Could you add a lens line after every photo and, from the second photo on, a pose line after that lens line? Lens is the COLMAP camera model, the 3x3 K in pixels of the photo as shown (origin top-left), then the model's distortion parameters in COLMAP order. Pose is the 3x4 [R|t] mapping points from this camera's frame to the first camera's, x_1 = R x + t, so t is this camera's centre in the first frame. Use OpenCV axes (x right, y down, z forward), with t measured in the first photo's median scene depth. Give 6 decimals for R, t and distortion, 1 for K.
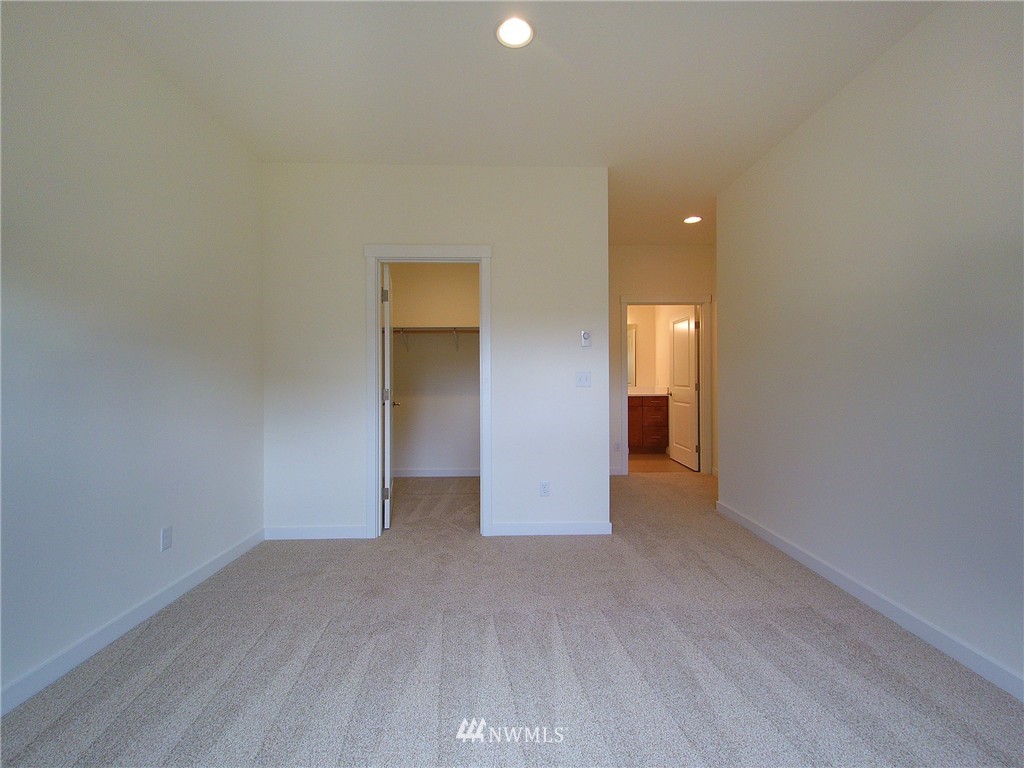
lens RADIAL K [[454.6, 0, 504.2], [0, 454.6, 375.4], [0, 0, 1]] dist [0.002235, -0.000307]
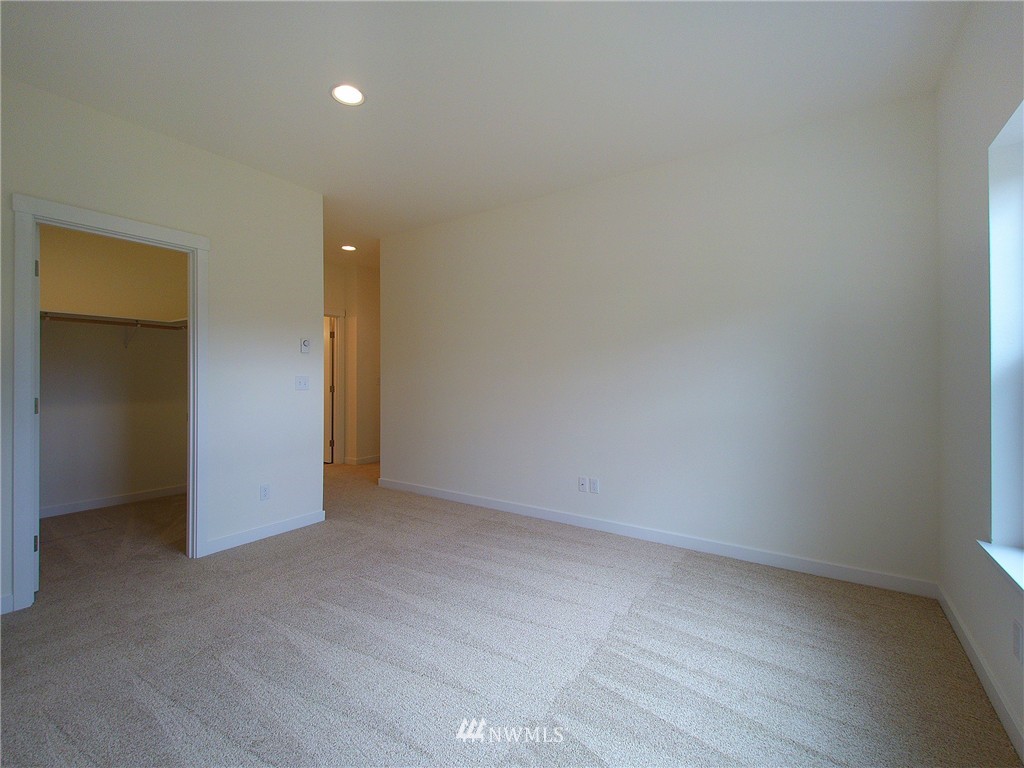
lens RADIAL K [[454.6, 0, 504.2], [0, 454.6, 375.4], [0, 0, 1]] dist [0.002235, -0.000307]
pose [[0.578067, 0.010297, 0.815925, -0.429528], [-0.006798, 0.999946, -0.007803, -0.005532], [-0.815961, -0.001036, 0.578106, -0.015902]]
